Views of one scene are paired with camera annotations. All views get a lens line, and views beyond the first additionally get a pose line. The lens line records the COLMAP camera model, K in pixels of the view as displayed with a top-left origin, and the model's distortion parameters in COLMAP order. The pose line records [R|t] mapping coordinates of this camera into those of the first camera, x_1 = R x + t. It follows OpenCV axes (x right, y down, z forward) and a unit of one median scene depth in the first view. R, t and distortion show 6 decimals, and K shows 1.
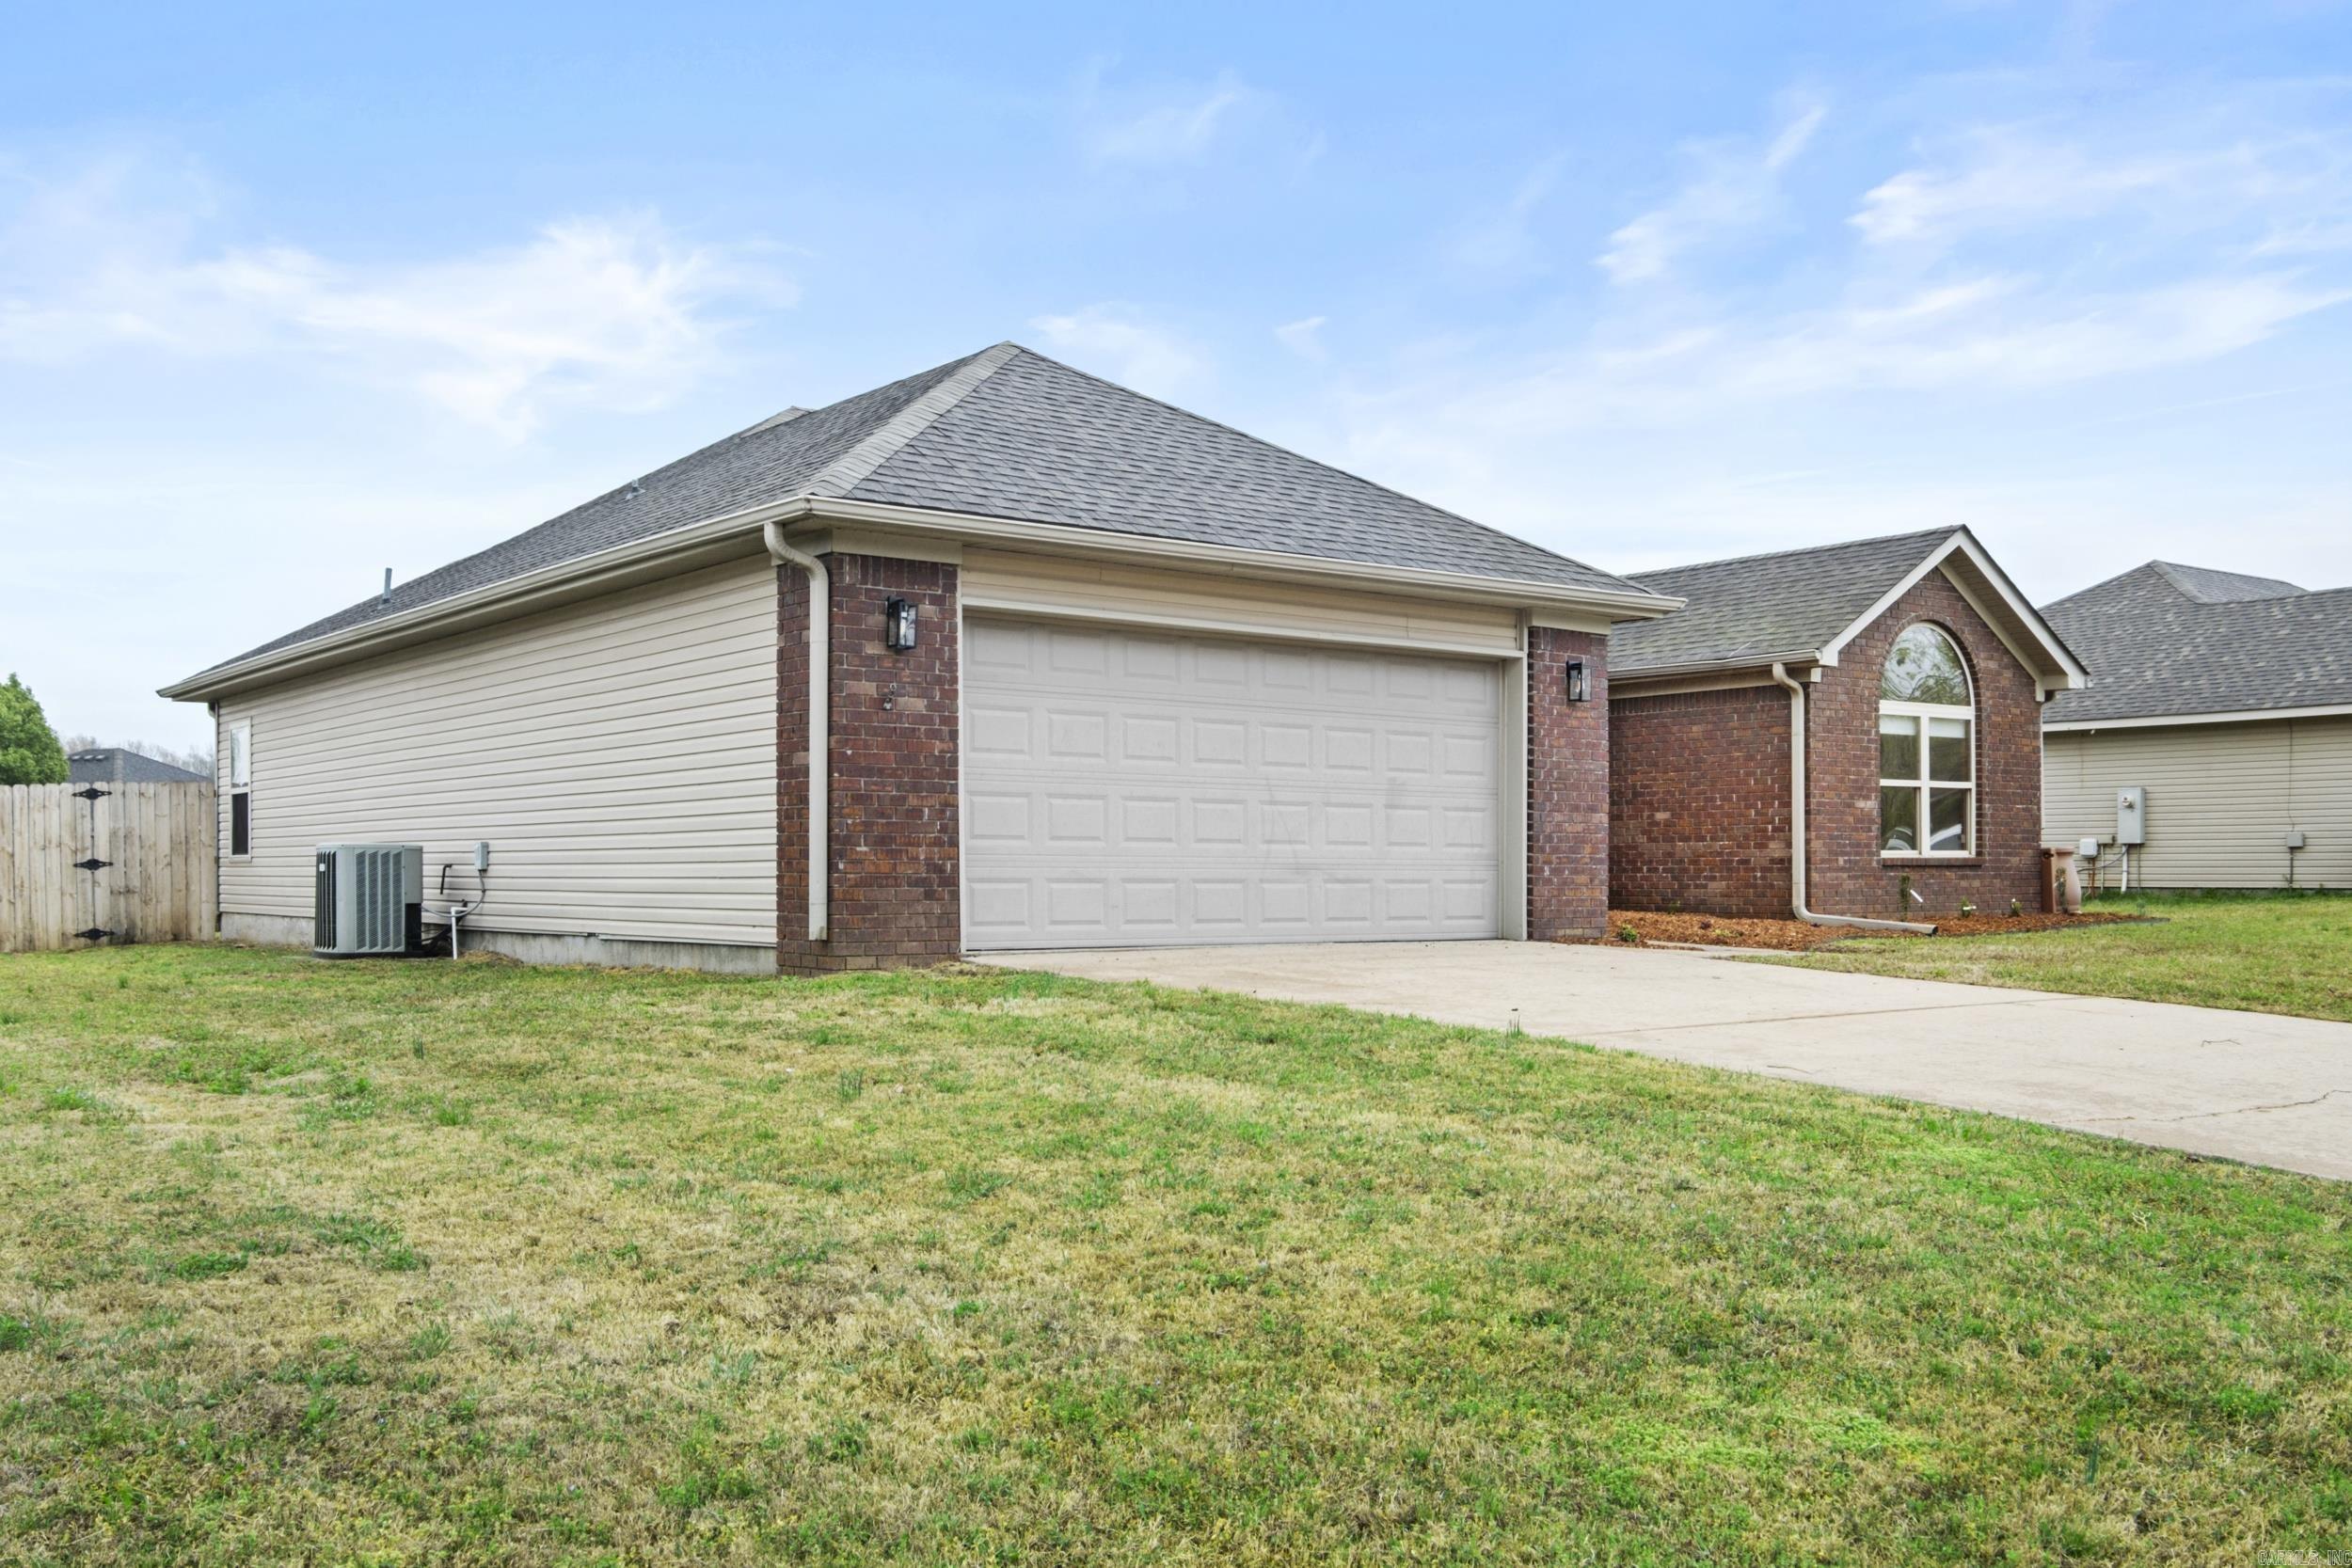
lens RADIAL K [[2093.3, 0, 1152.9], [0, 2093.3, 862.1], [0, 0, 1]] dist [-0.005384, 0.003057]
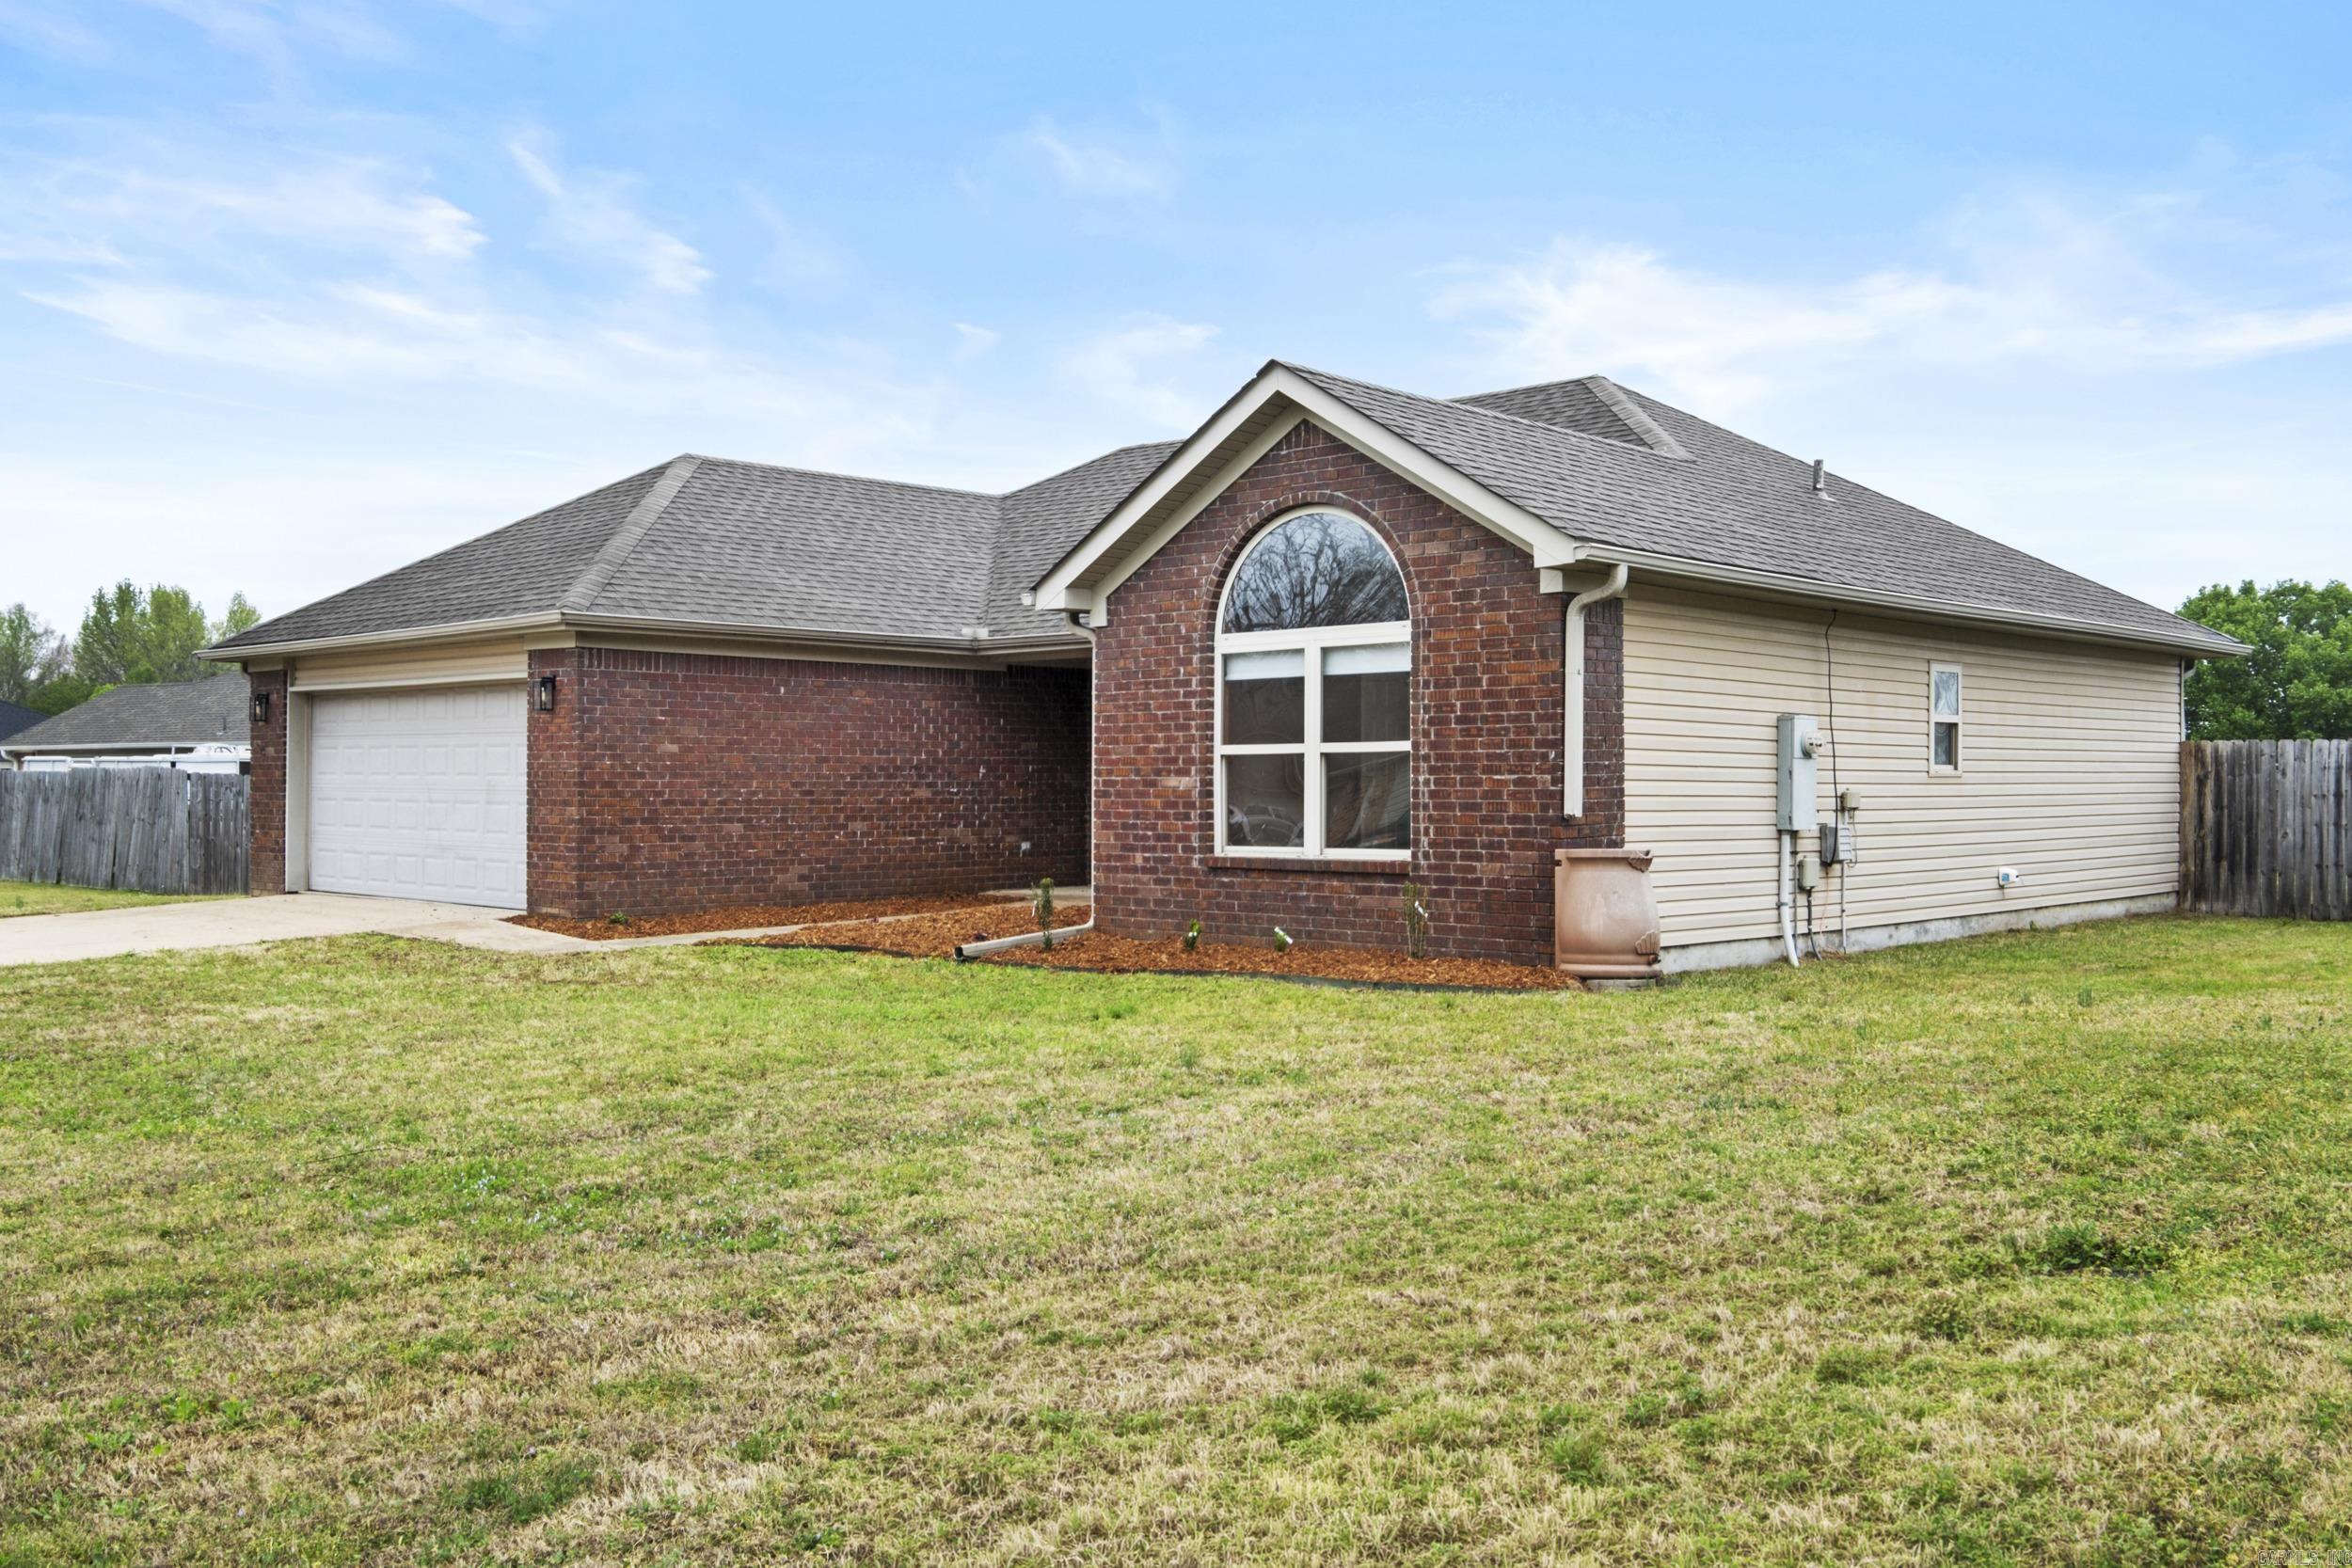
lens RADIAL K [[2093.3, 0, 1174.4], [0, 2093.3, 785.8], [0, 0, 1]] dist [-0.005384, 0.003057]
pose [[0.159871, -0.004582, -0.987127, 1.110423], [-0.000939, 0.999988, -0.004794, -0.023818], [0.987137, 0.001693, 0.159865, 0.921880]]
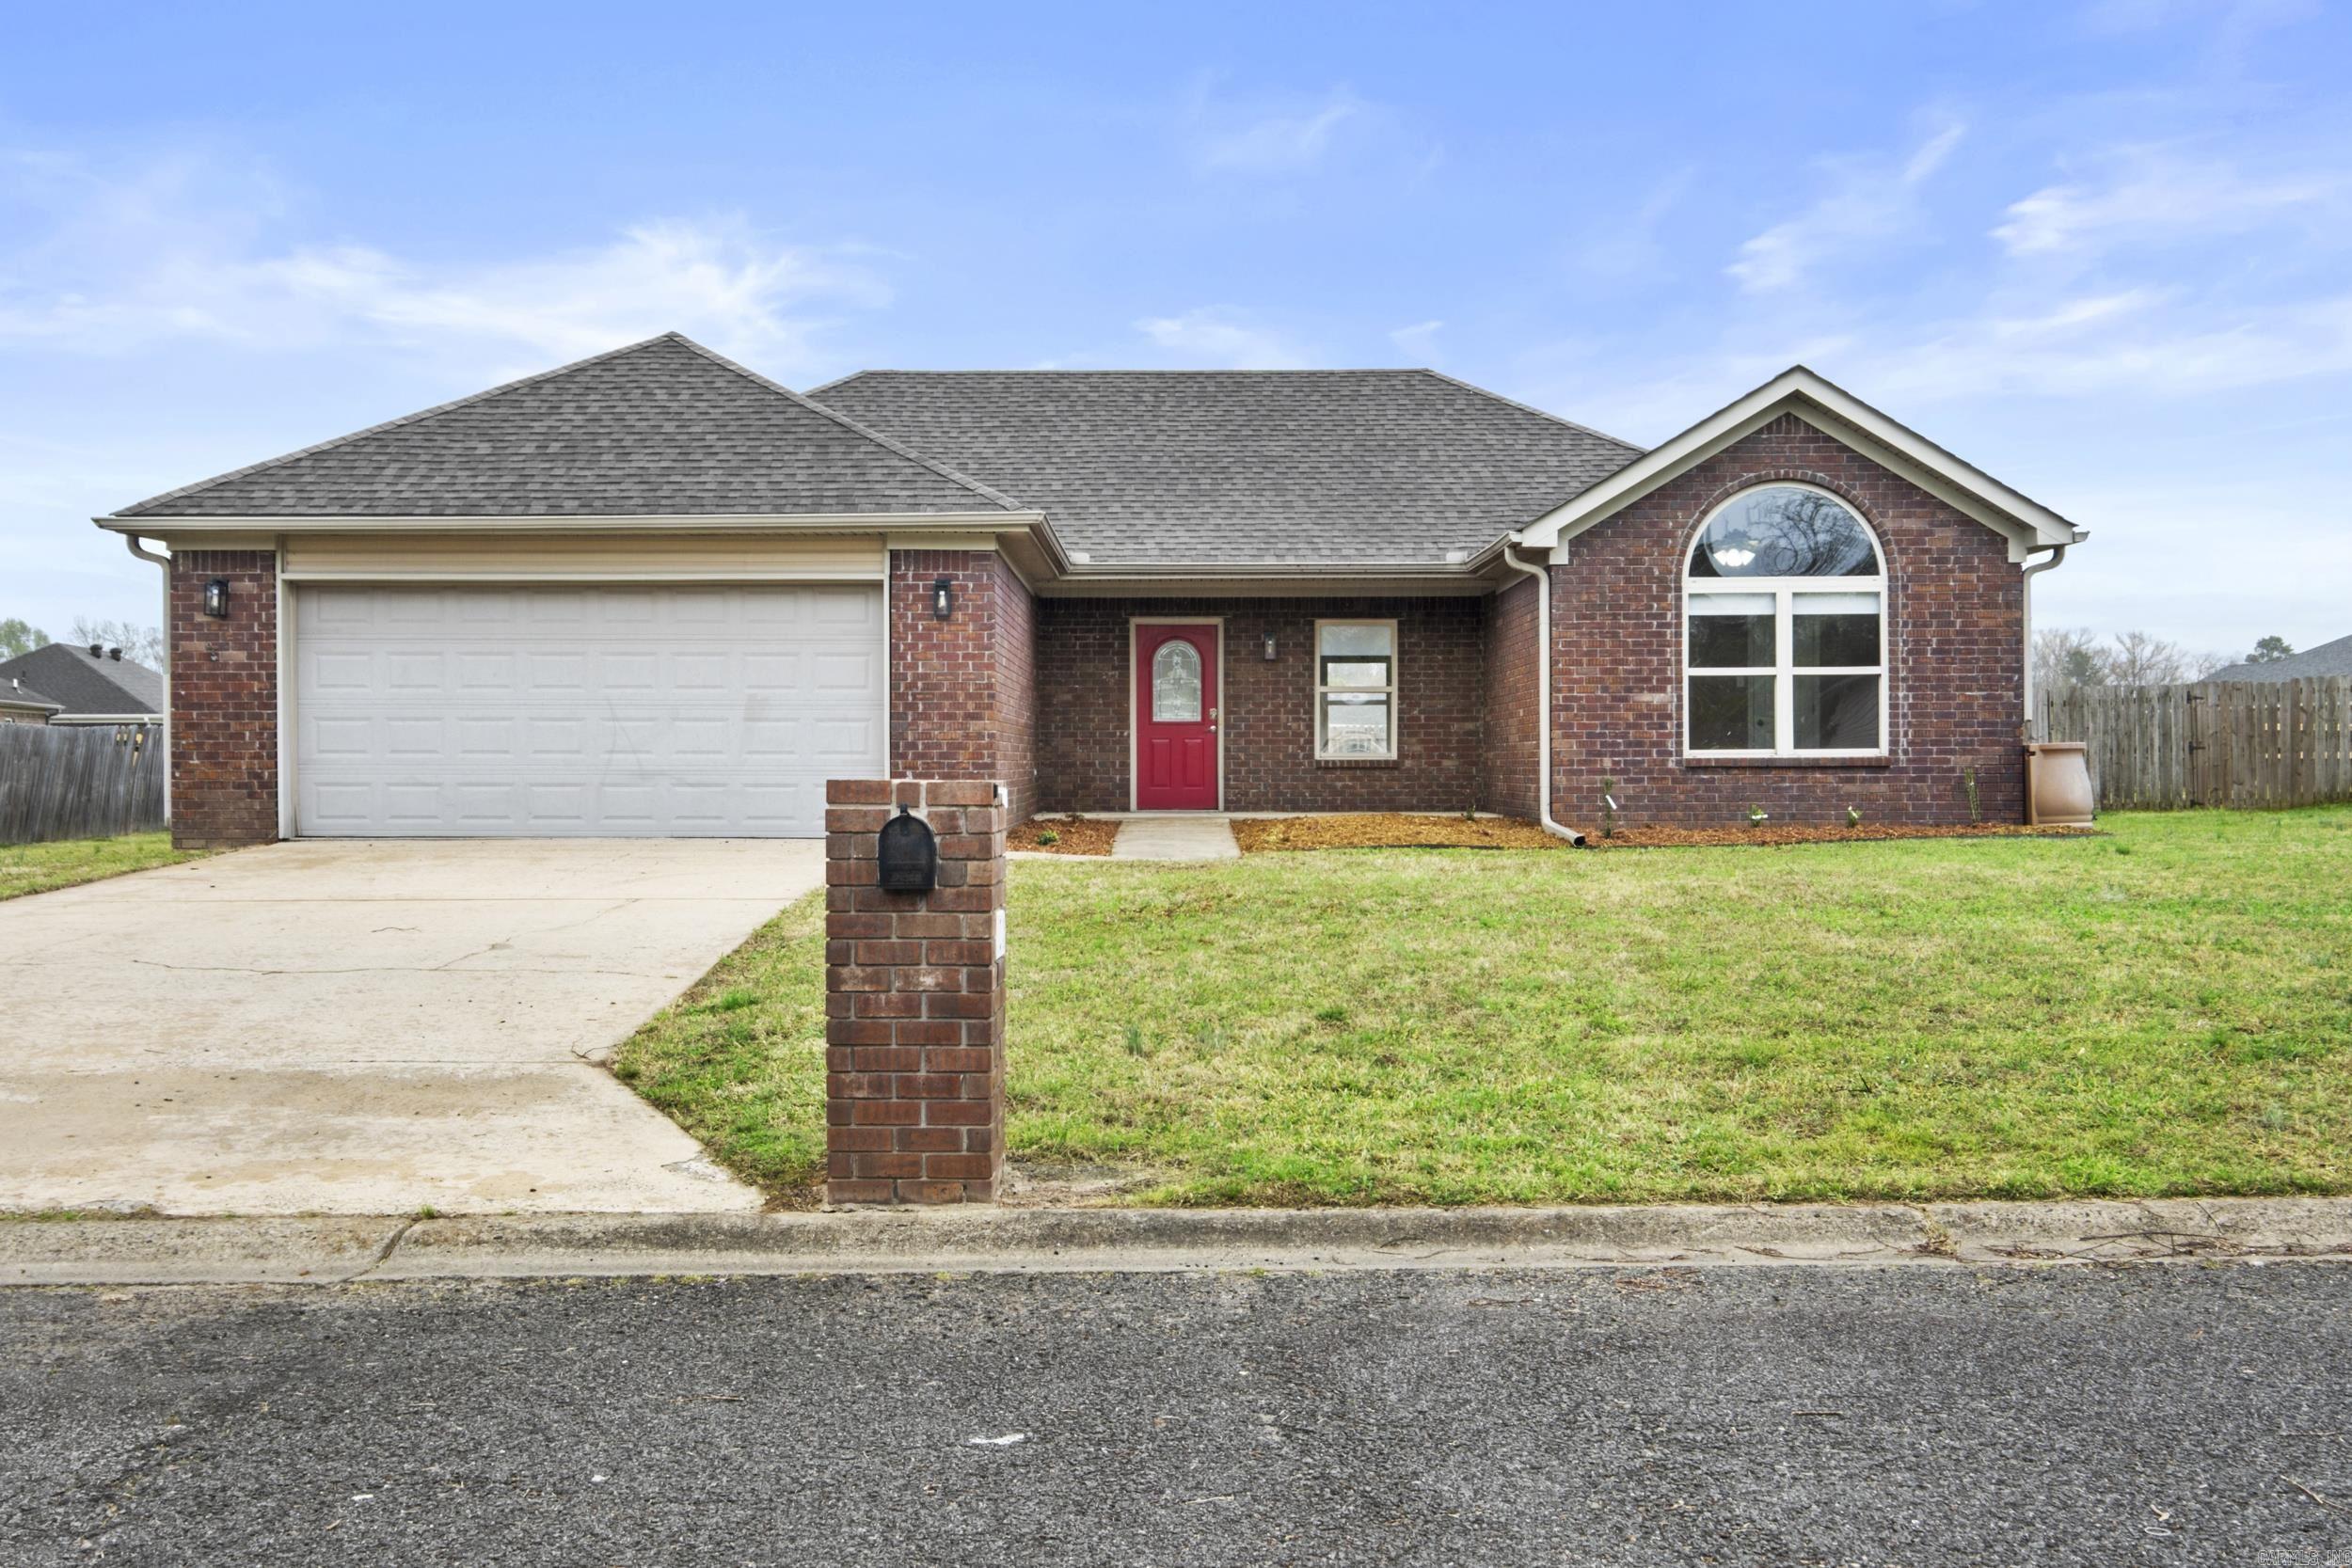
lens RADIAL K [[2228.6, 0, 1176.2], [0, 2228.6, 780.0], [0, 0, 1]] dist [0.004181, 0.000000]
pose [[0.792558, -0.000904, -0.609796, 0.789194], [0.005759, 0.999965, 0.006003, 0.000363], [0.609770, -0.008270, 0.792535, 0.136793]]
